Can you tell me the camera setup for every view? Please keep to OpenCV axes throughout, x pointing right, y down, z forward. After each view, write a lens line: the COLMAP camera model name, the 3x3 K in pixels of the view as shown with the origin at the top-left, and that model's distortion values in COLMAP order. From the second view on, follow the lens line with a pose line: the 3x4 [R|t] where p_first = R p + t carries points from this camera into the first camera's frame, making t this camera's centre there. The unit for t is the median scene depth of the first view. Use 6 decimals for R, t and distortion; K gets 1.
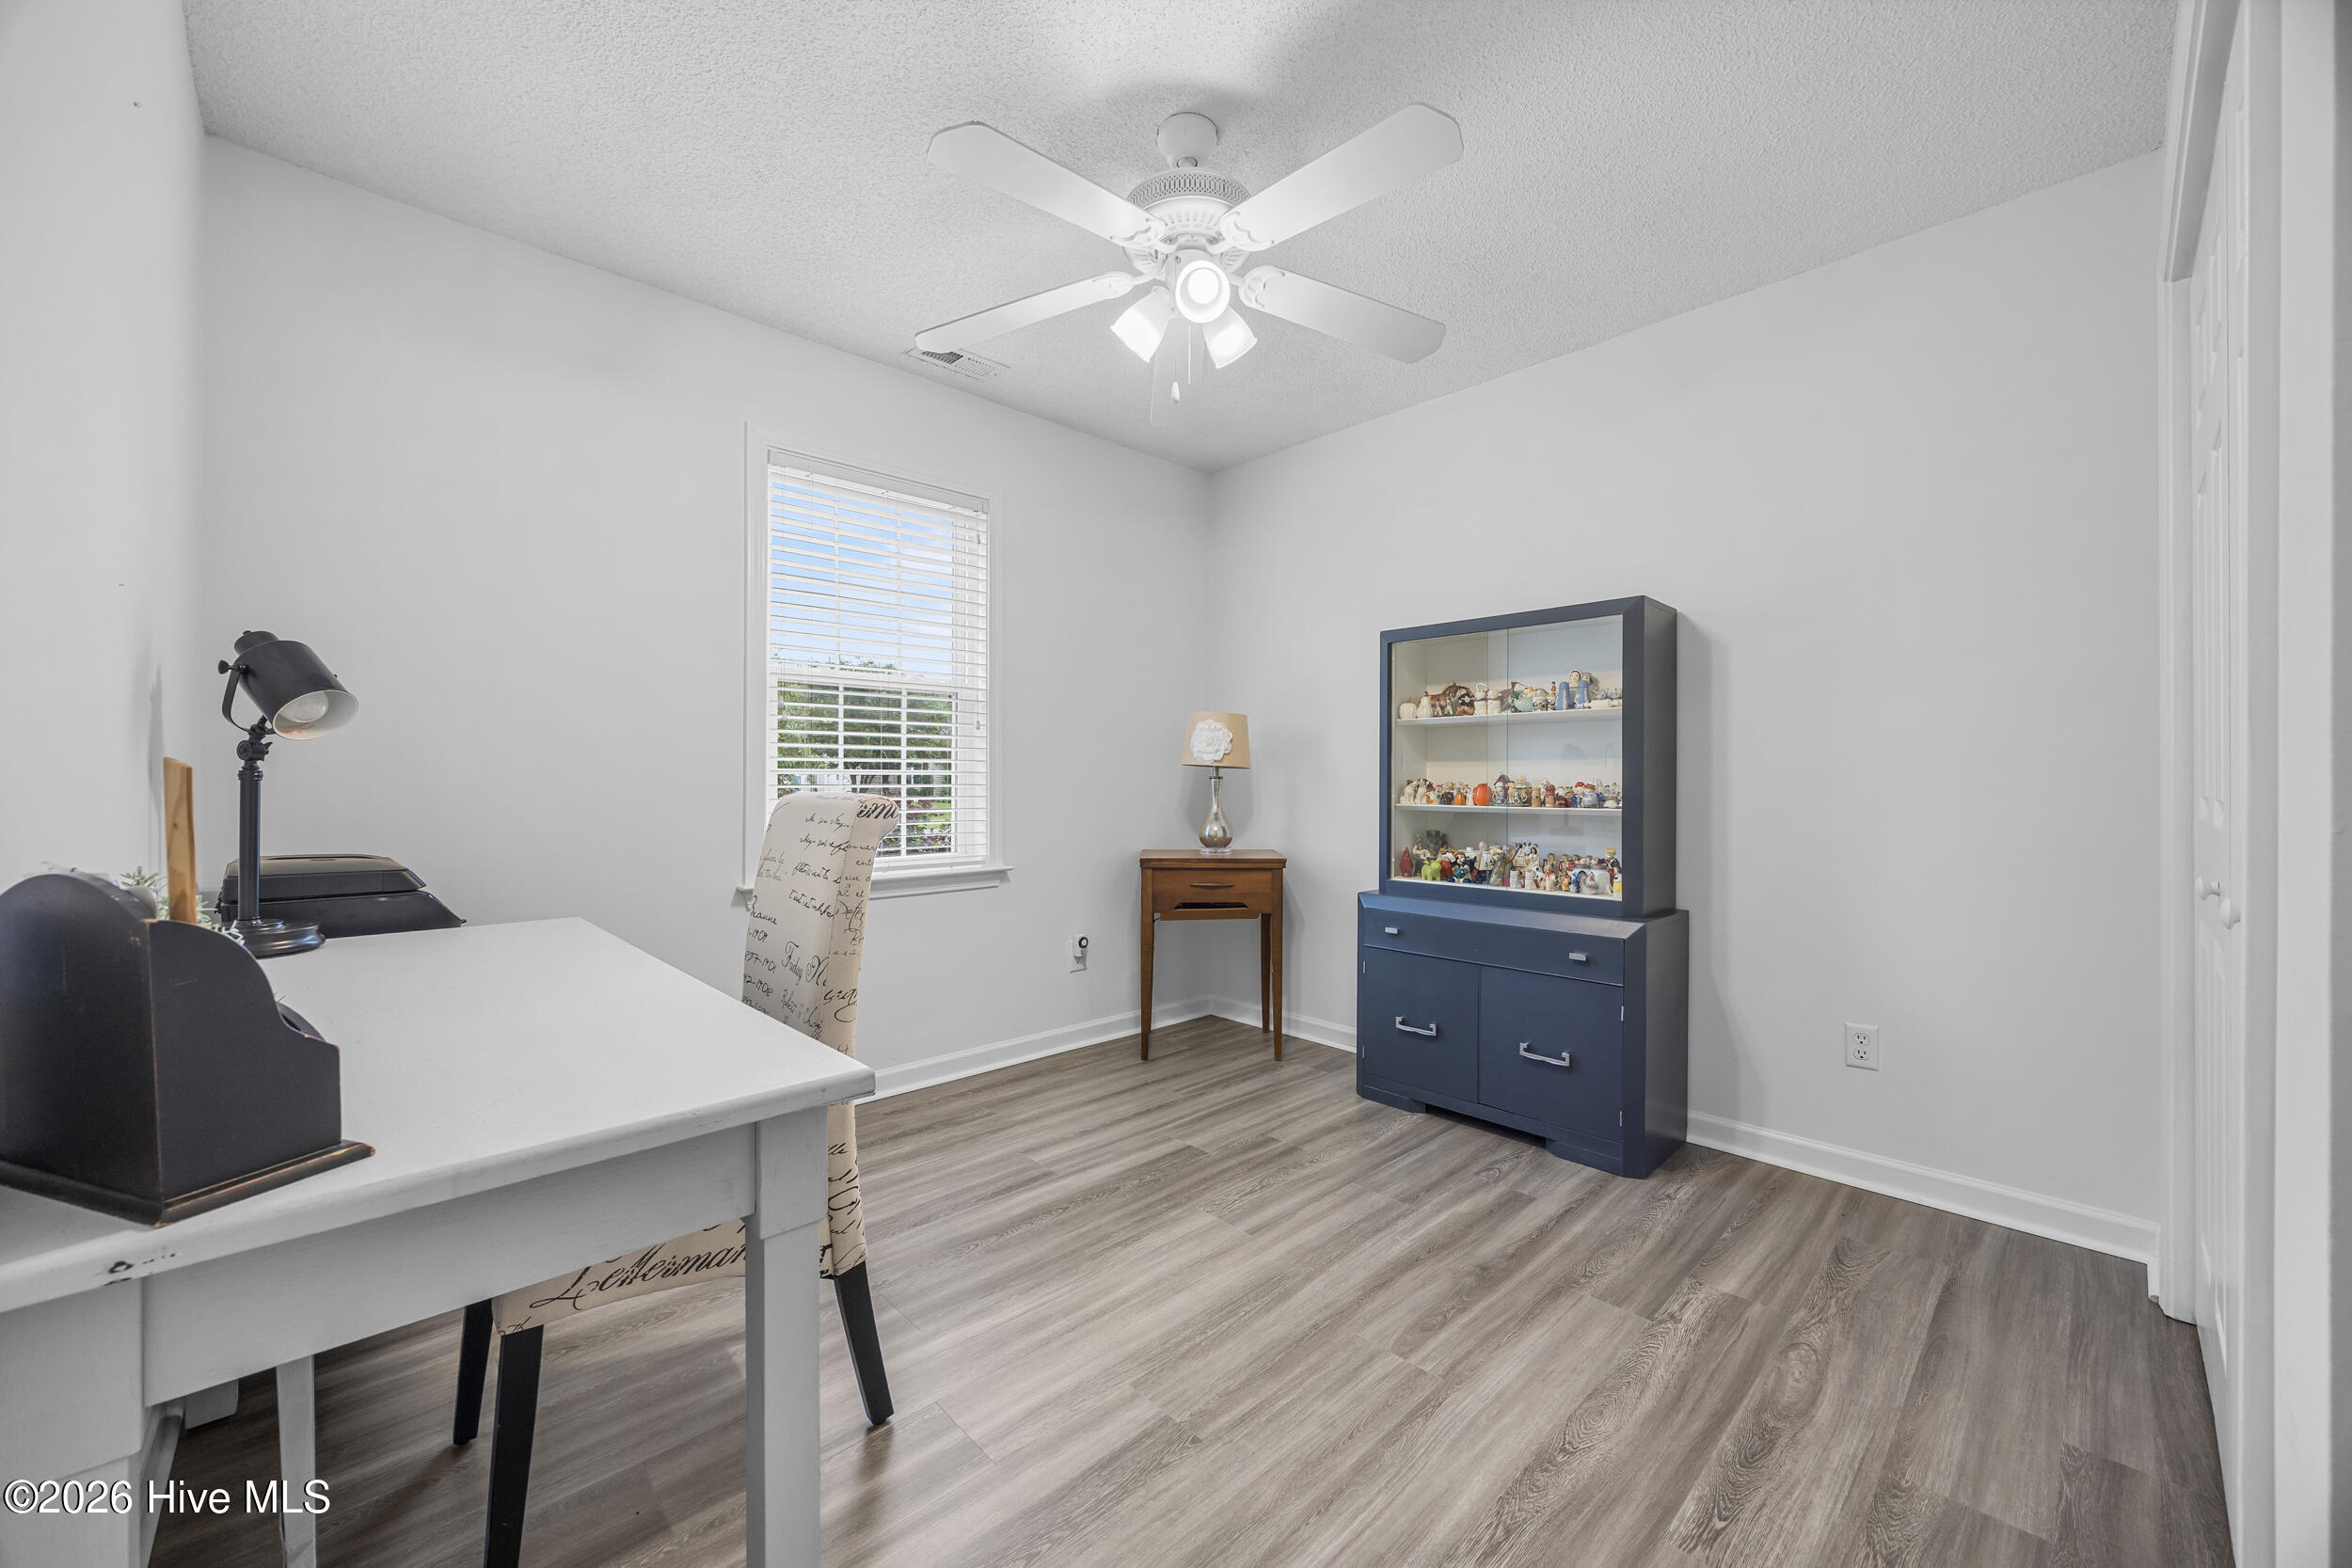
lens RADIAL K [[889.8, 0, 1170.7], [0, 889.8, 783.7], [0, 0, 1]] dist [-0.002509, -0.000489]
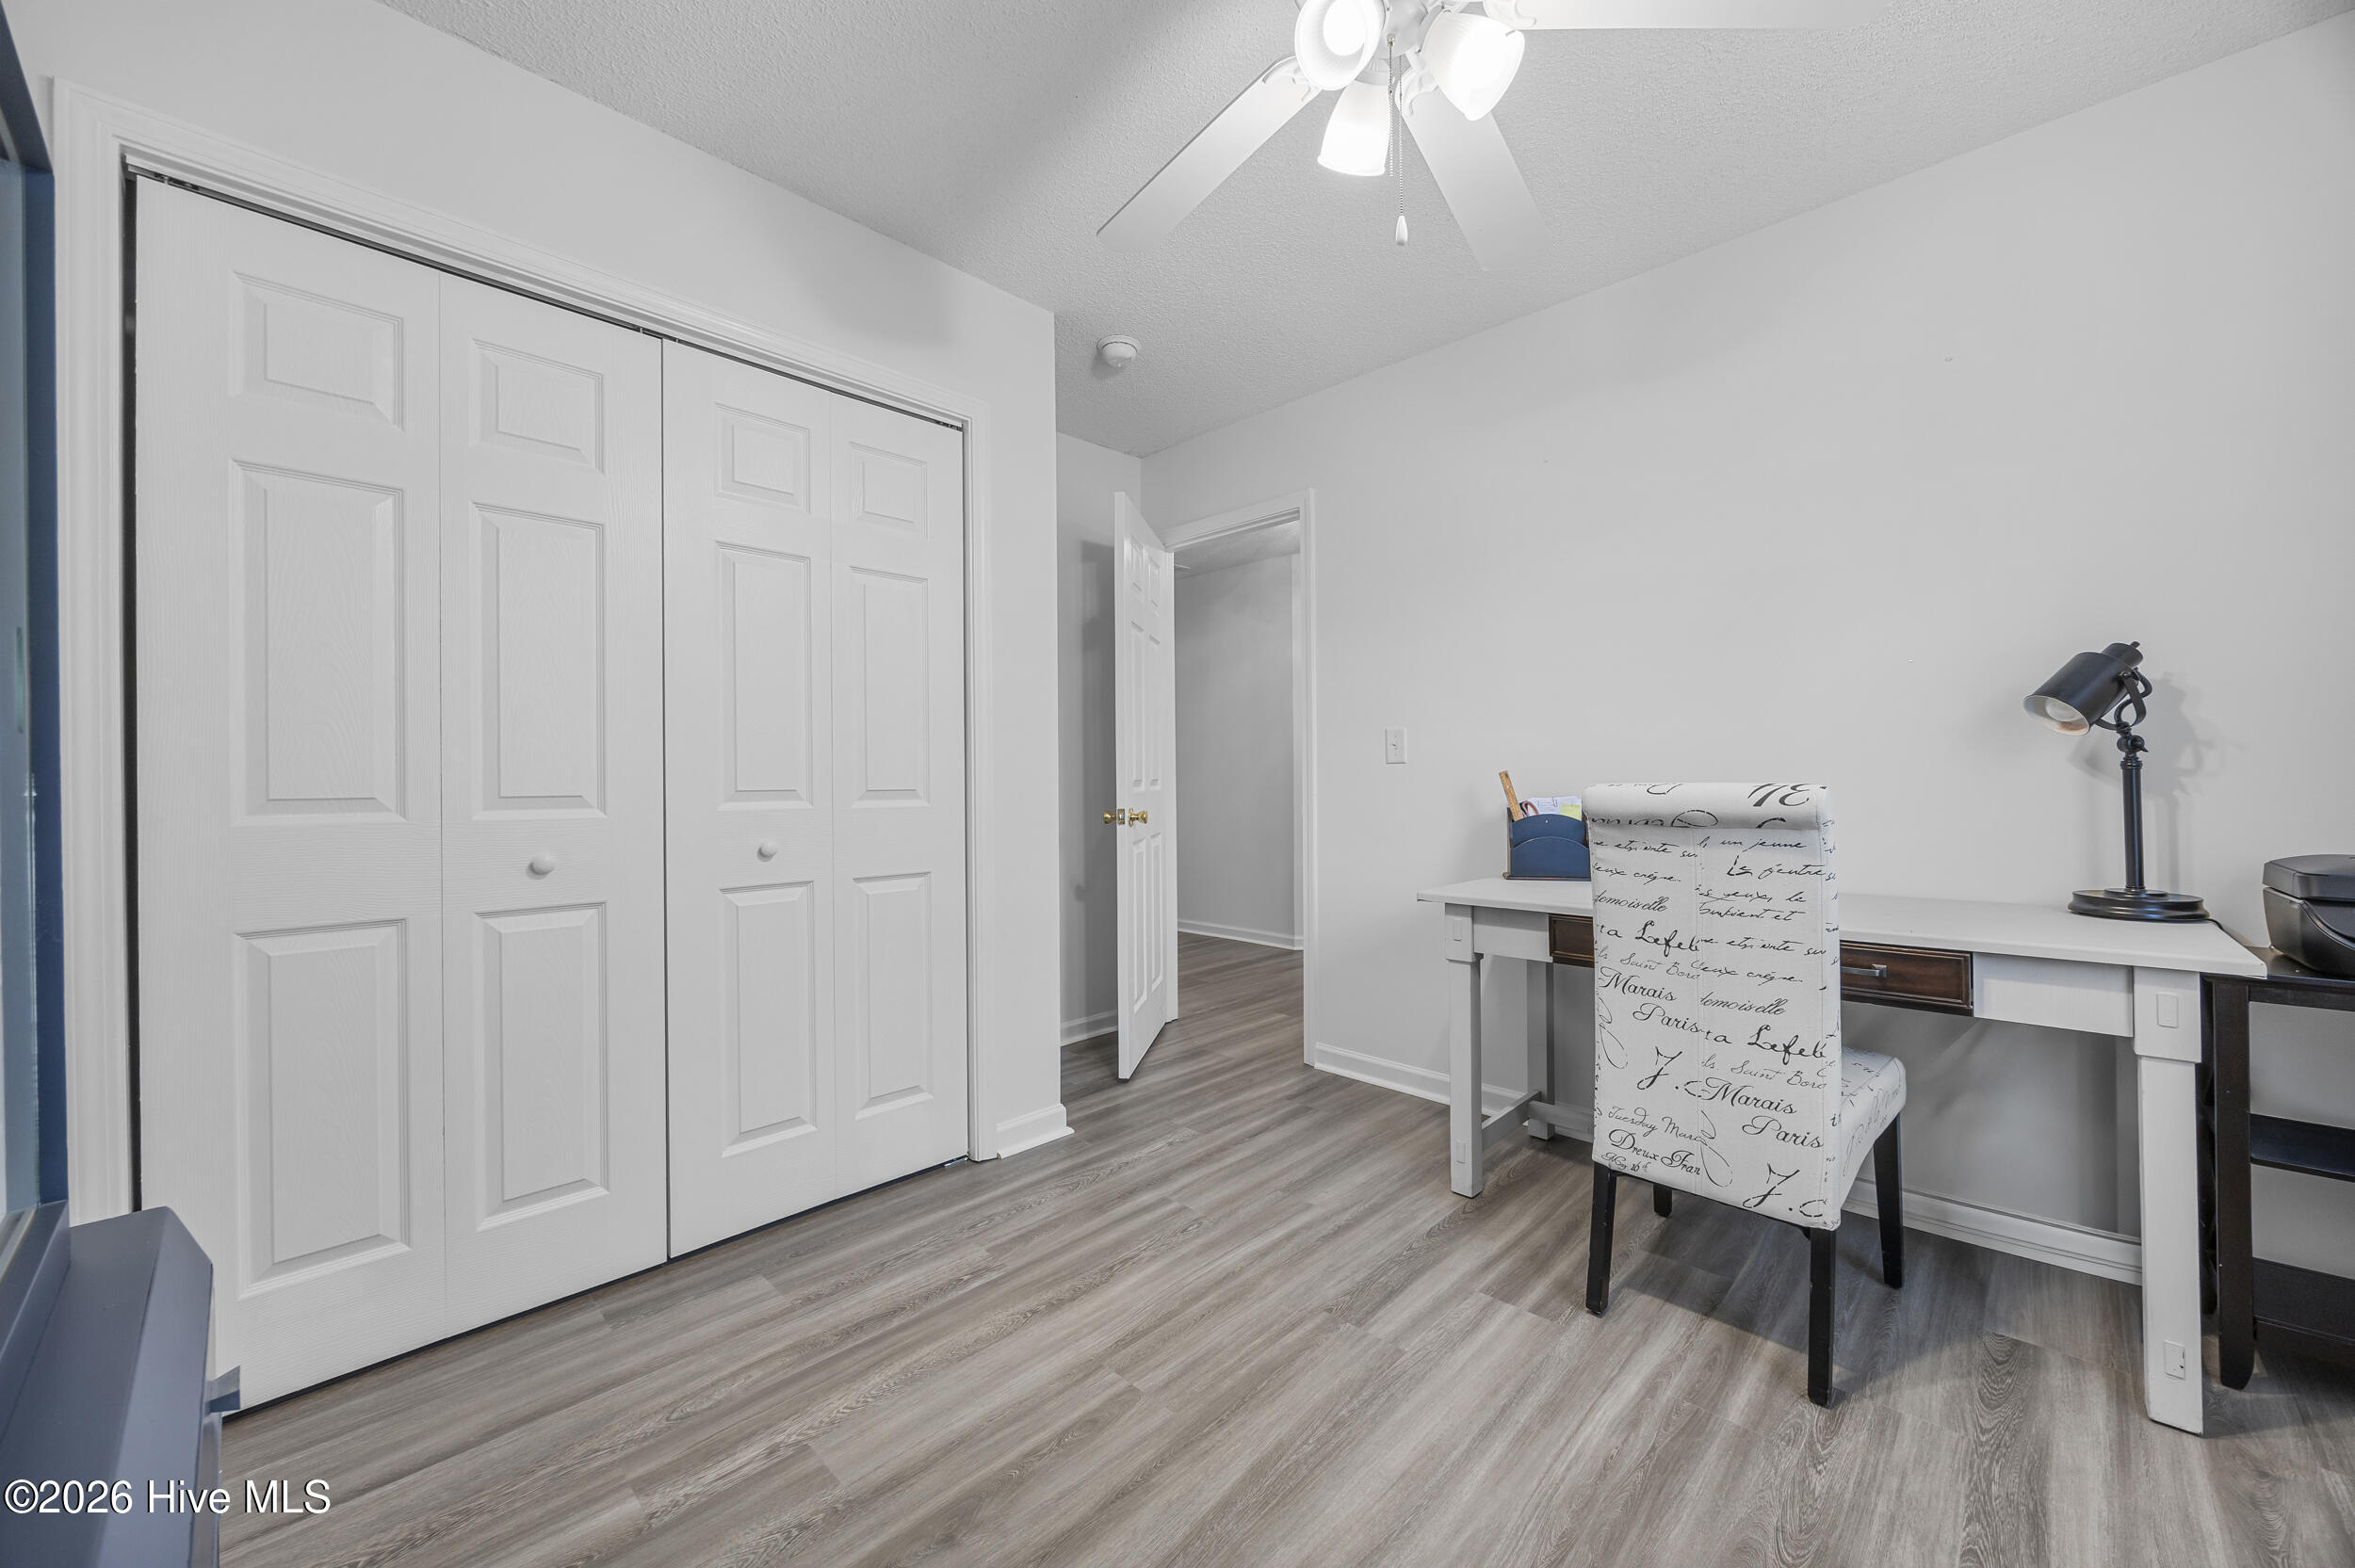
lens RADIAL K [[890.9, 0, 1171.4], [0, 890.9, 777.8], [0, 0, 1]] dist [-0.002509, -0.000489]
pose [[-0.999238, 0.007428, -0.038329, 0.259931], [0.007505, 0.999970, -0.001875, 0.001033], [0.038314, -0.002161, -0.999263, 2.008629]]
